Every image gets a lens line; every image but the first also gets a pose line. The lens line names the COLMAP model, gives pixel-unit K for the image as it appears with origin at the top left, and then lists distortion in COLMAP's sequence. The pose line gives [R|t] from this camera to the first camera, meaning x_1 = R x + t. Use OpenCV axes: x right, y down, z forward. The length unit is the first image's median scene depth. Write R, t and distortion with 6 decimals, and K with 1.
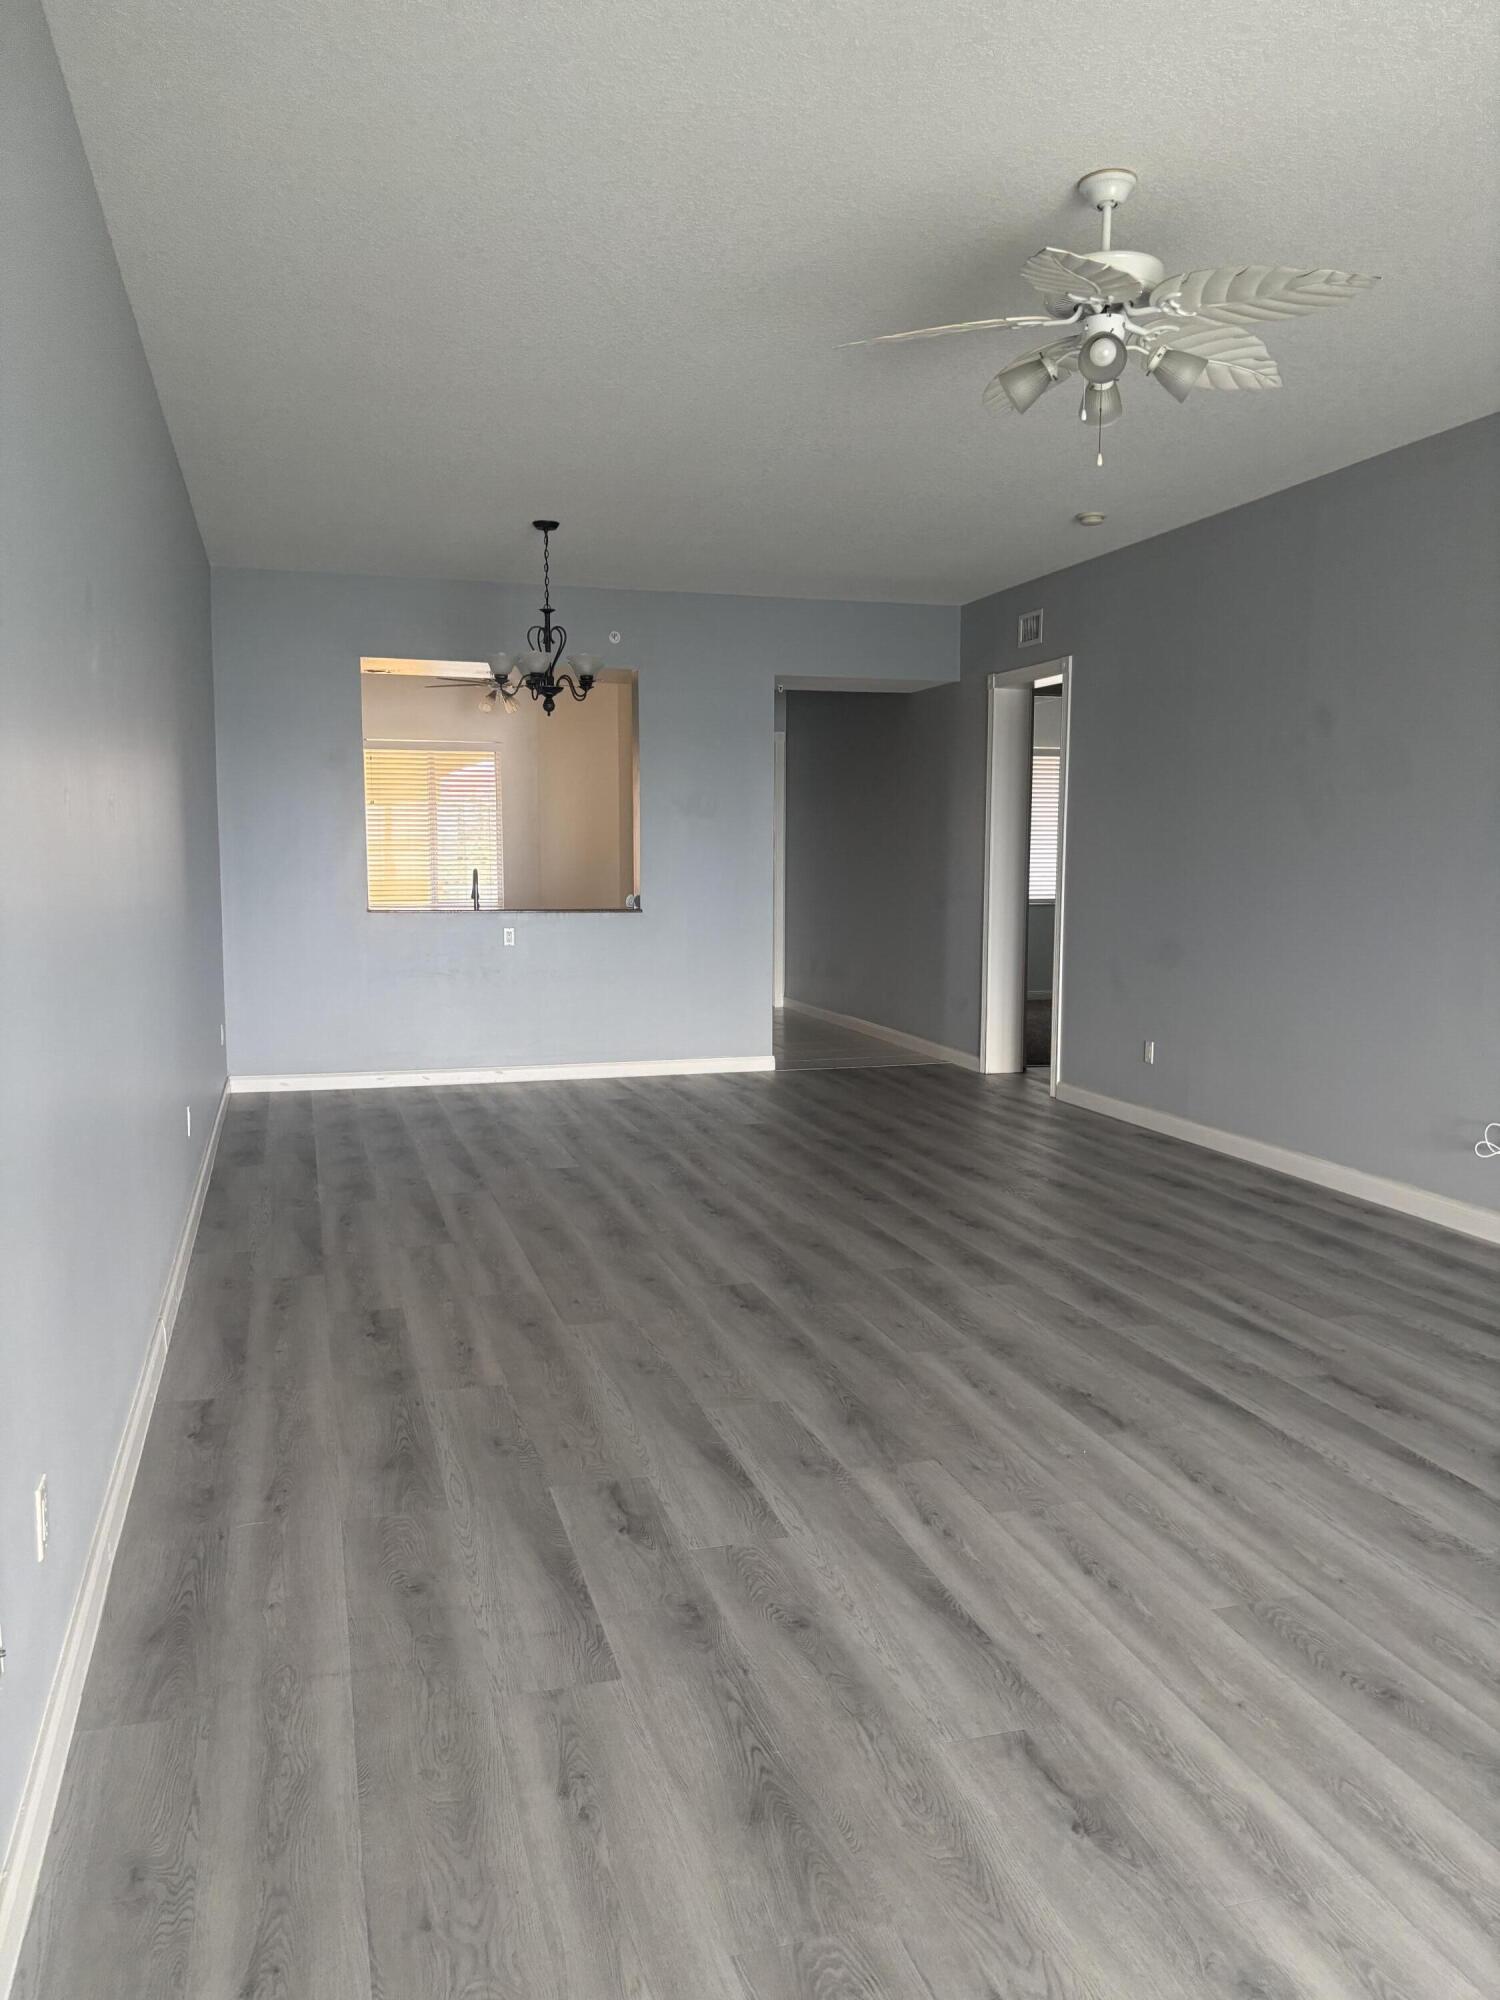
lens RADIAL K [[1510.3, 0, 746.7], [0, 1510.3, 1010.1], [0, 0, 1]] dist [0.026847, -0.010129]
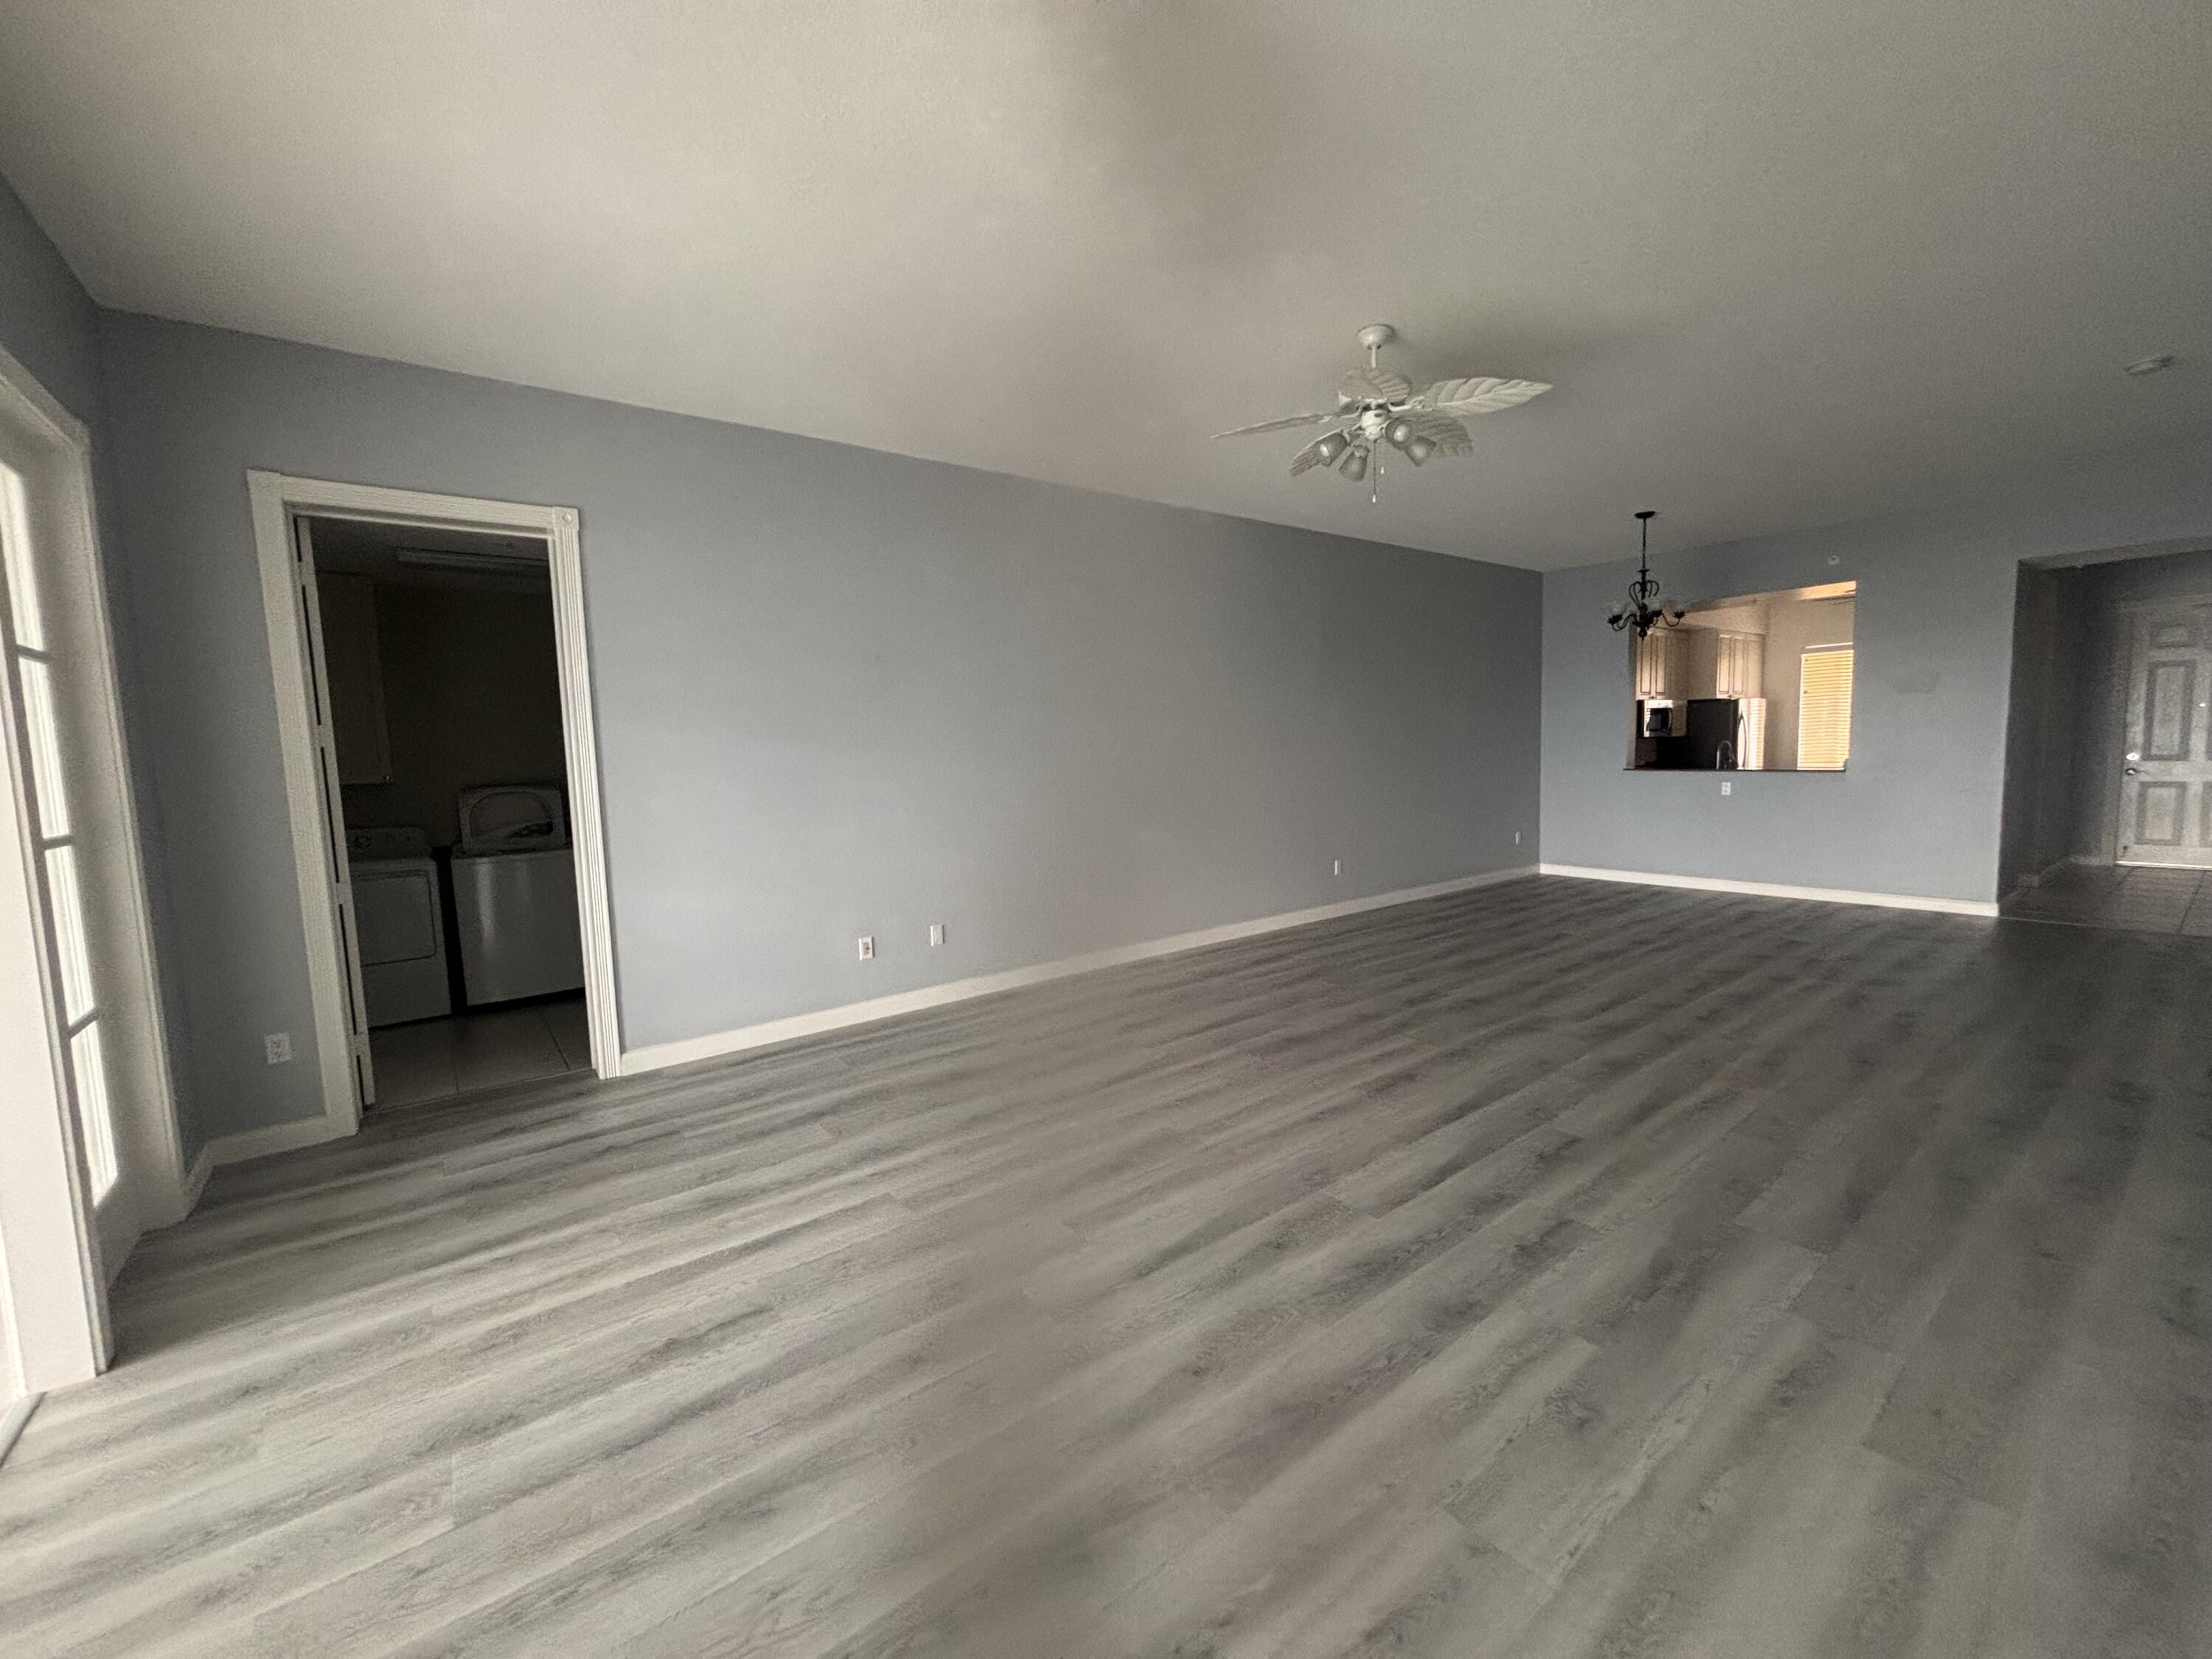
lens RADIAL K [[874.9, 0, 1097.5], [0, 874.9, 842.2], [0, 0, 1]] dist [0.001980, 0.000104]
pose [[0.355903, 0.087344, -0.930432, 0.866728], [-0.066930, 0.995448, 0.067846, -0.031297], [0.932123, 0.038127, 0.360129, 0.323593]]
